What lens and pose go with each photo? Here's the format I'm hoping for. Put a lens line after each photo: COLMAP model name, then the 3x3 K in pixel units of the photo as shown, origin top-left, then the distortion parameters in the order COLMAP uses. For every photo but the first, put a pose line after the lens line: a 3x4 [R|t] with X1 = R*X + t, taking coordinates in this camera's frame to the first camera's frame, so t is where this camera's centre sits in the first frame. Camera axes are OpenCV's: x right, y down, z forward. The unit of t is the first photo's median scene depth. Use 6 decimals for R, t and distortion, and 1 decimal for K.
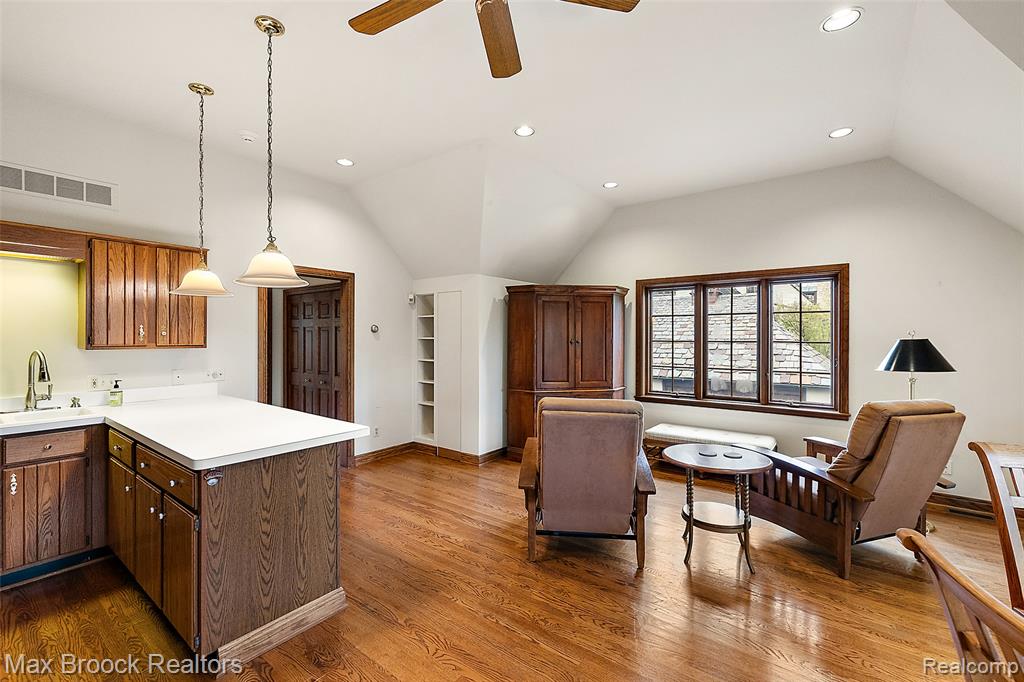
lens RADIAL K [[437.1, 0, 512.5], [0, 437.1, 334.9], [0, 0, 1]] dist [0.003824, -0.000178]
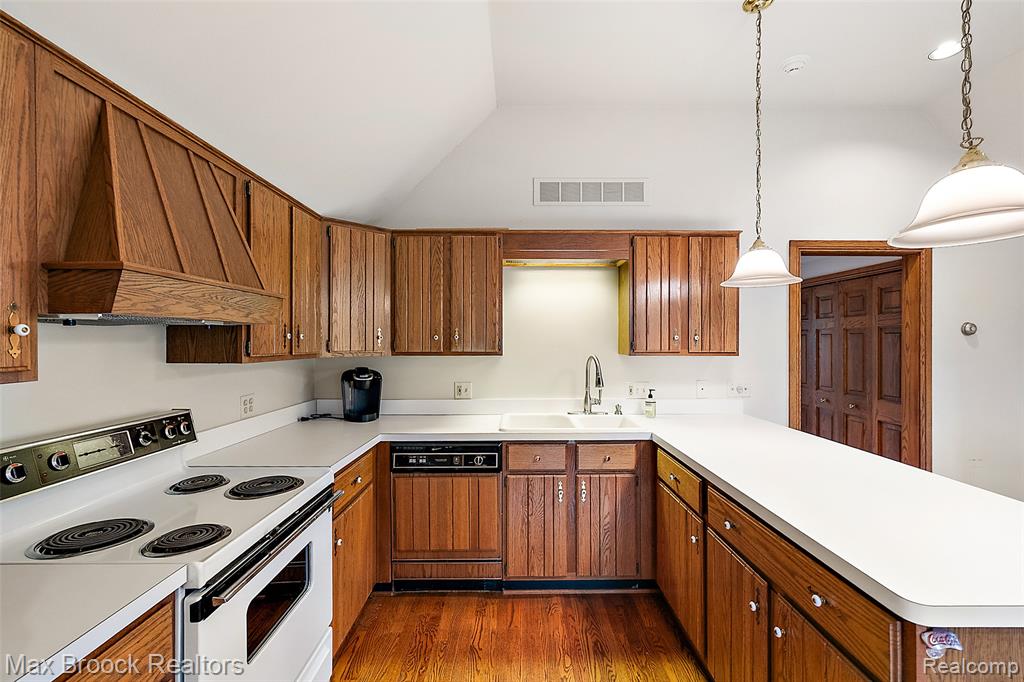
lens RADIAL K [[437.1, 0, 512.5], [0, 437.1, 334.9], [0, 0, 1]] dist [0.003824, -0.000178]
pose [[0.608211, -0.012944, -0.793670, -0.370909], [0.002759, 0.999895, -0.014193, 0.002115], [0.793771, 0.006443, 0.608183, 0.226358]]
